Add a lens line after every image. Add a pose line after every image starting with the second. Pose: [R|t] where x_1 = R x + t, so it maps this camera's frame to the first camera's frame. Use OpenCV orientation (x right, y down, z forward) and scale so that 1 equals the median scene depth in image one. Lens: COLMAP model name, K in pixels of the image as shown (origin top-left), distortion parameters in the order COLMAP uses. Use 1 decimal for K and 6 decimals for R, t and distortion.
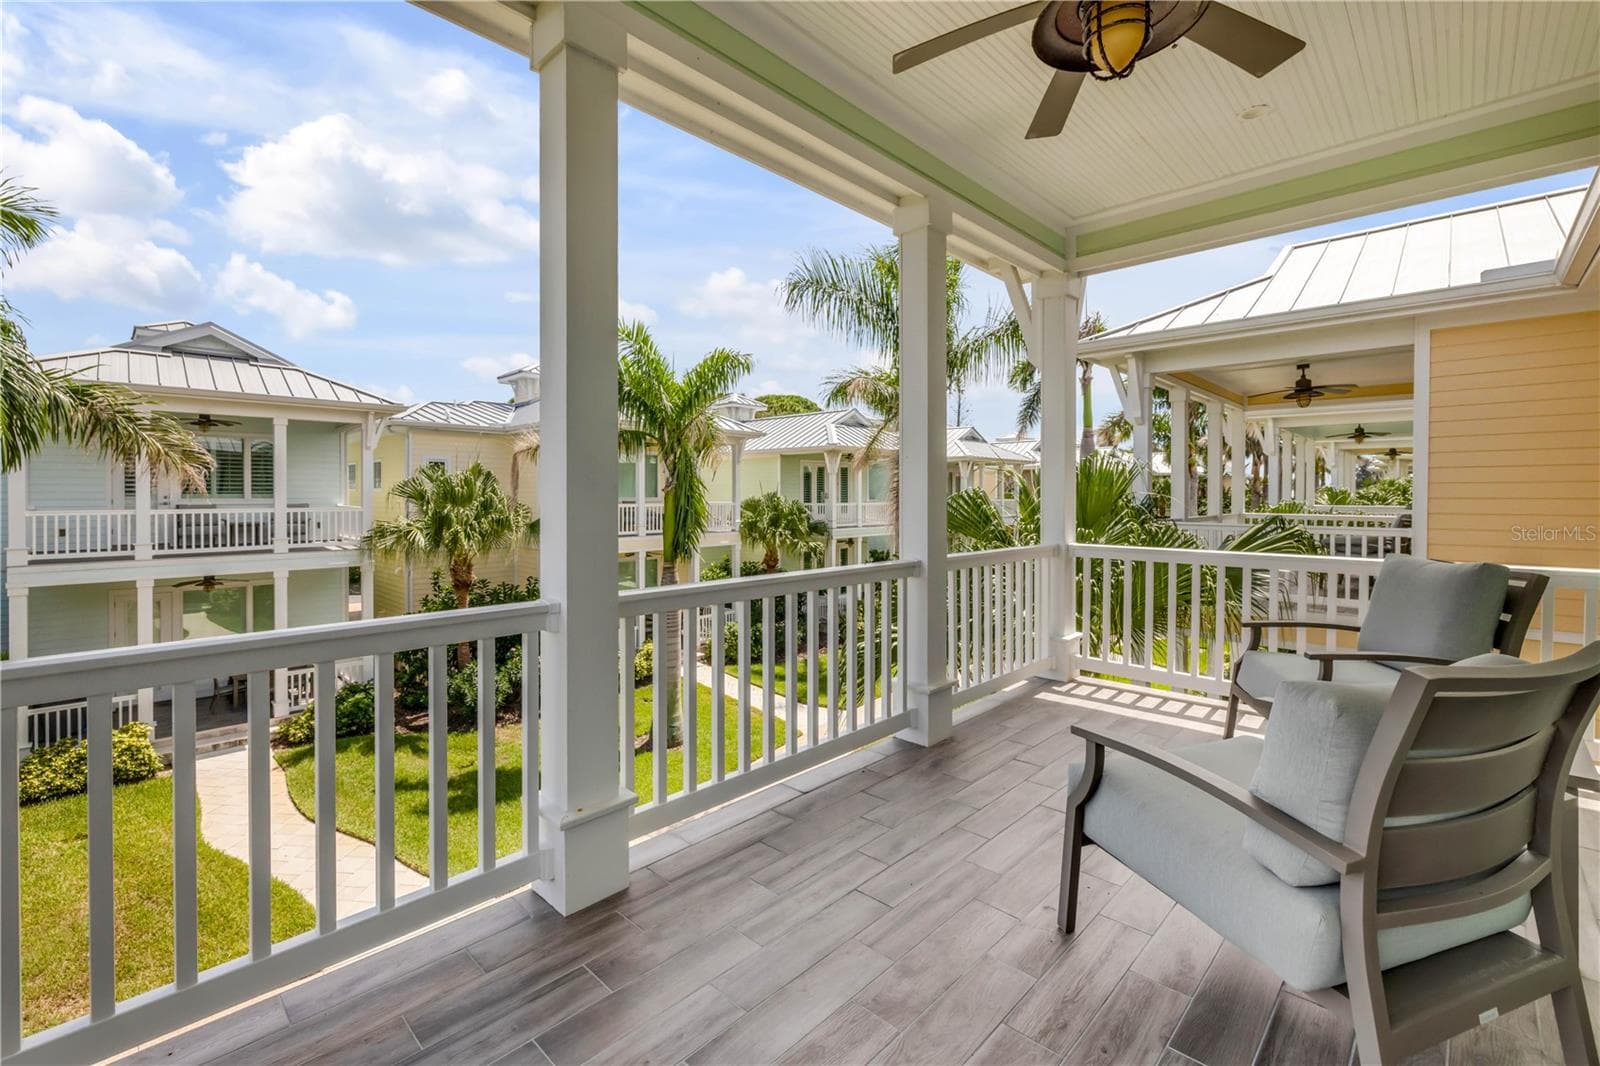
lens RADIAL K [[681.2, 0, 789.0], [0, 681.2, 500.8], [0, 0, 1]] dist [-0.005781, -0.000207]
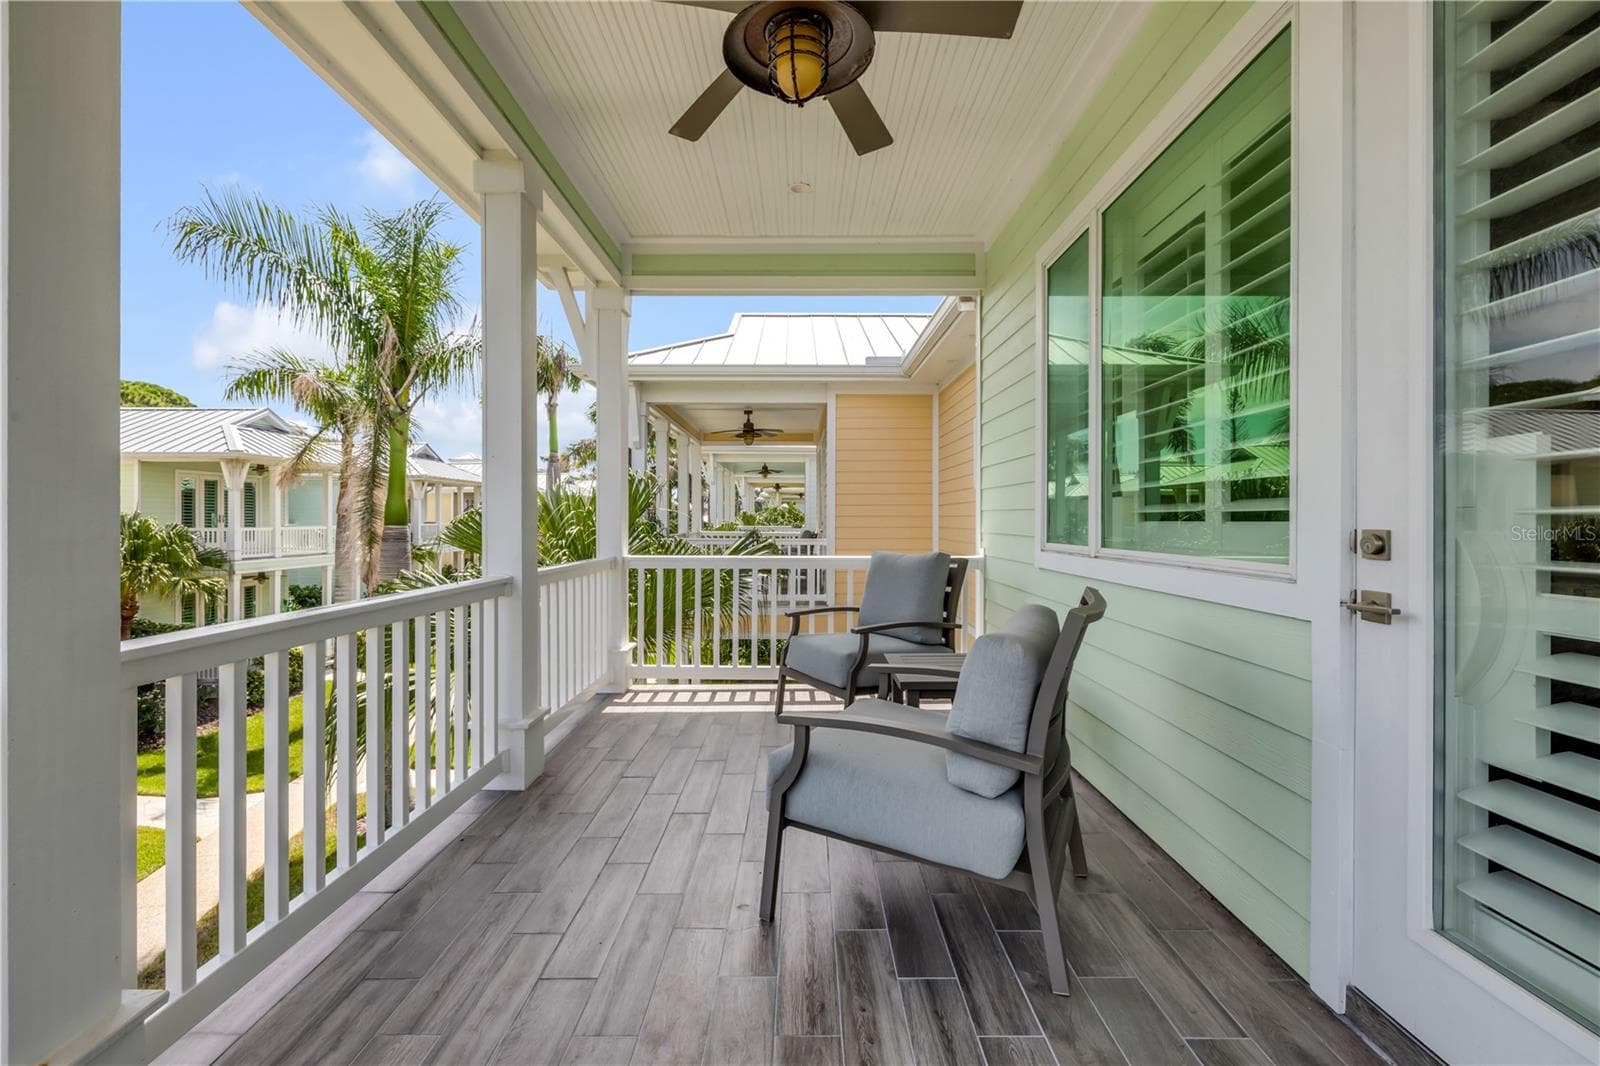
lens RADIAL K [[681.2, 0, 791.6], [0, 681.2, 520.8], [0, 0, 1]] dist [-0.005781, -0.000207]
pose [[0.719328, 0.000891, 0.694670, -0.037406], [0.004018, 0.999977, -0.005442, 0.005751], [-0.694659, 0.006706, 0.719308, 0.032907]]
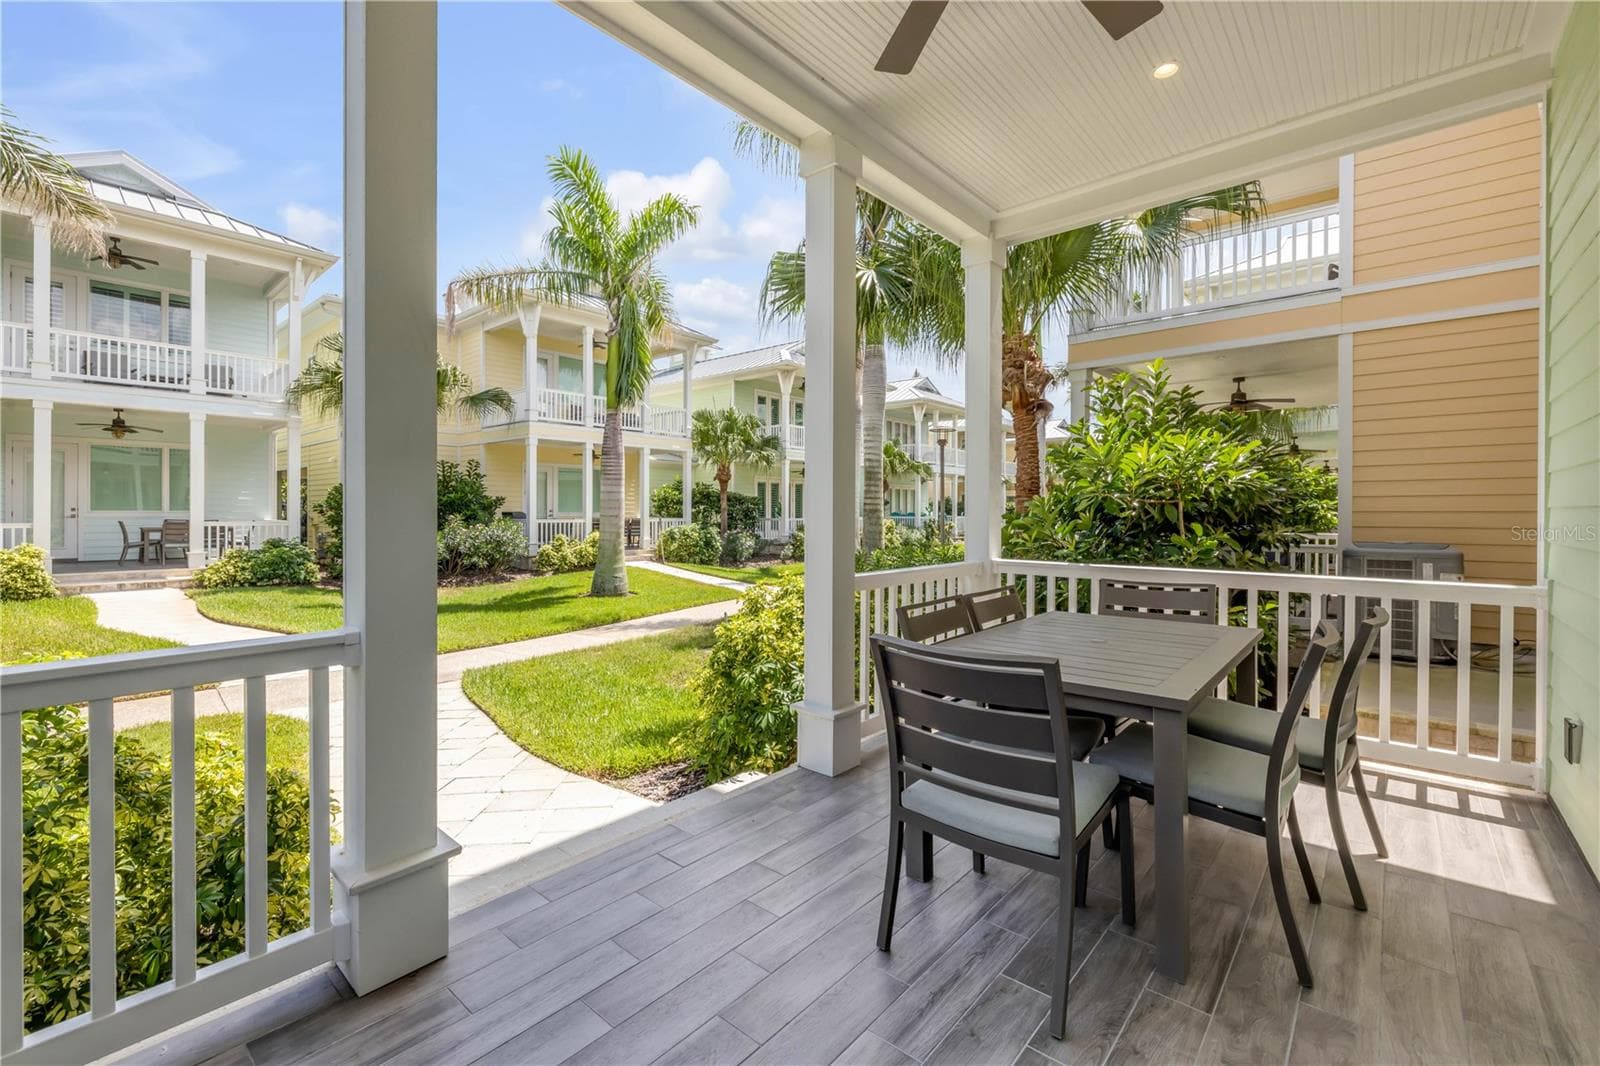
lens RADIAL K [[681.2, 0, 783.3], [0, 681.2, 484.3], [0, 0, 1]] dist [-0.005781, -0.000207]
pose [[0.998686, 0.004307, 0.051073, 0.021560], [-0.004047, 0.999978, -0.005194, 0.228726], [-0.051095, 0.004980, 0.998681, 0.016645]]
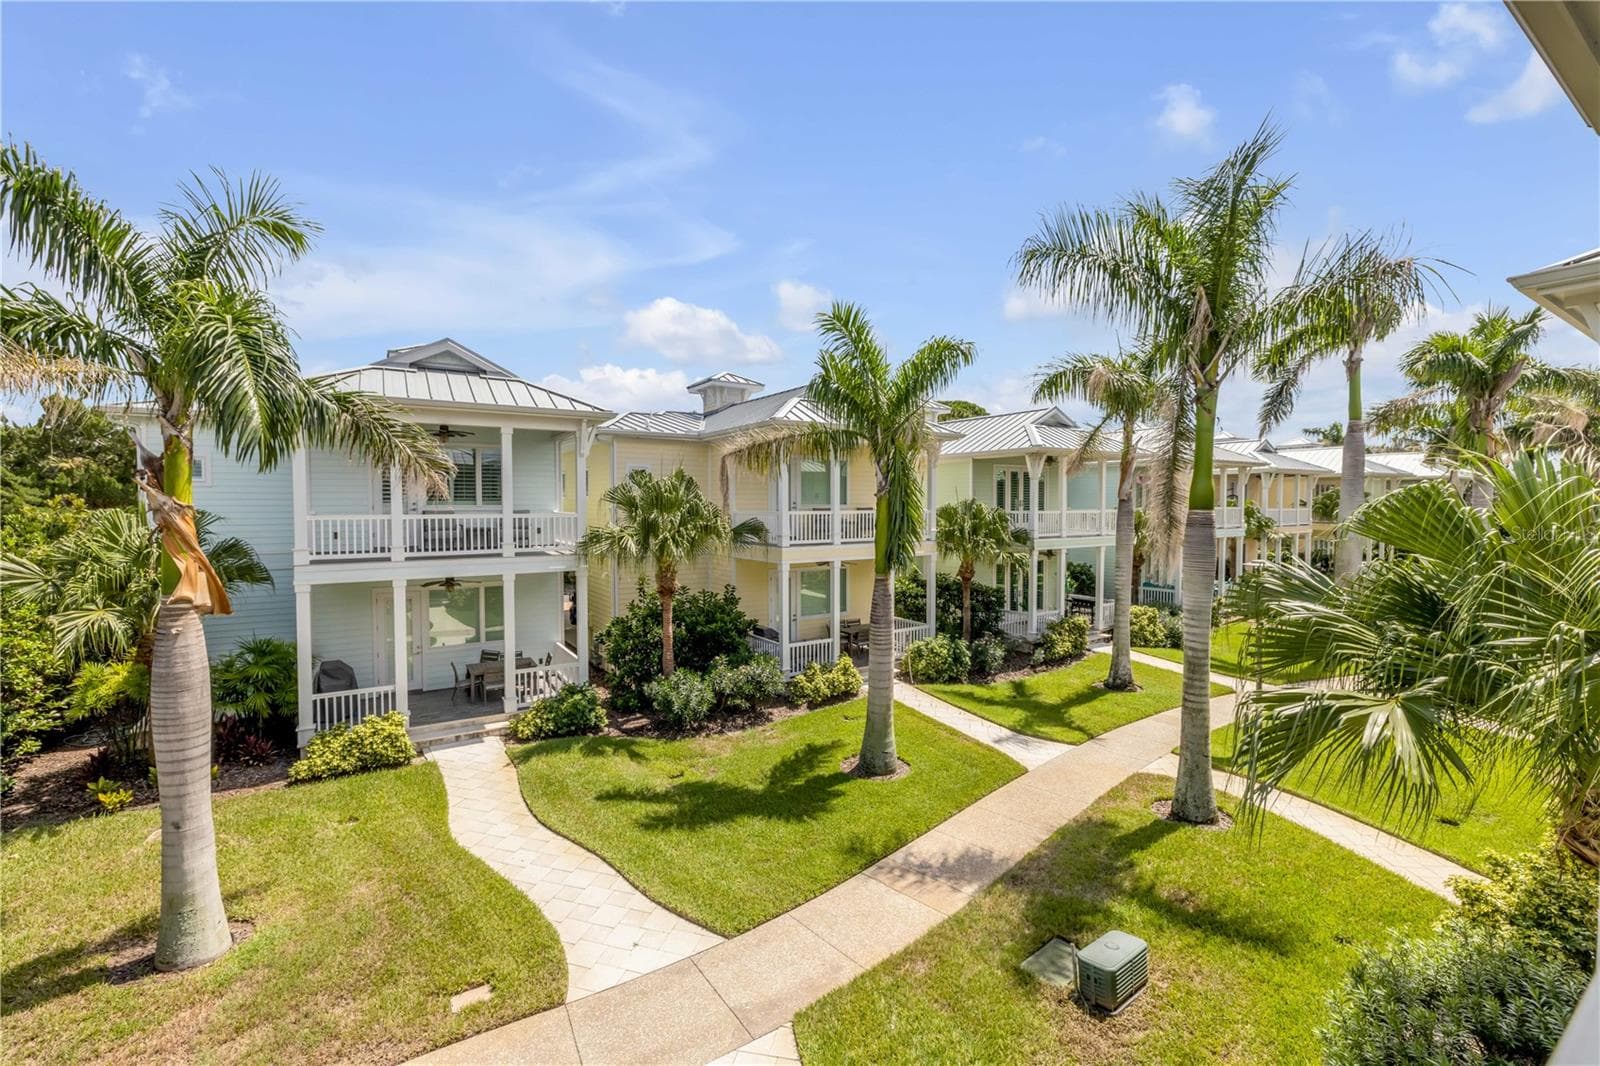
lens RADIAL K [[681.2, 0, 791.2], [0, 681.2, 529.9], [0, 0, 1]] dist [-0.005781, -0.000207]
pose [[0.972162, 0.007203, -0.234198, -0.090921], [-0.000294, 0.999564, 0.029524, 0.004869], [0.234309, -0.028634, 0.971740, 0.096371]]
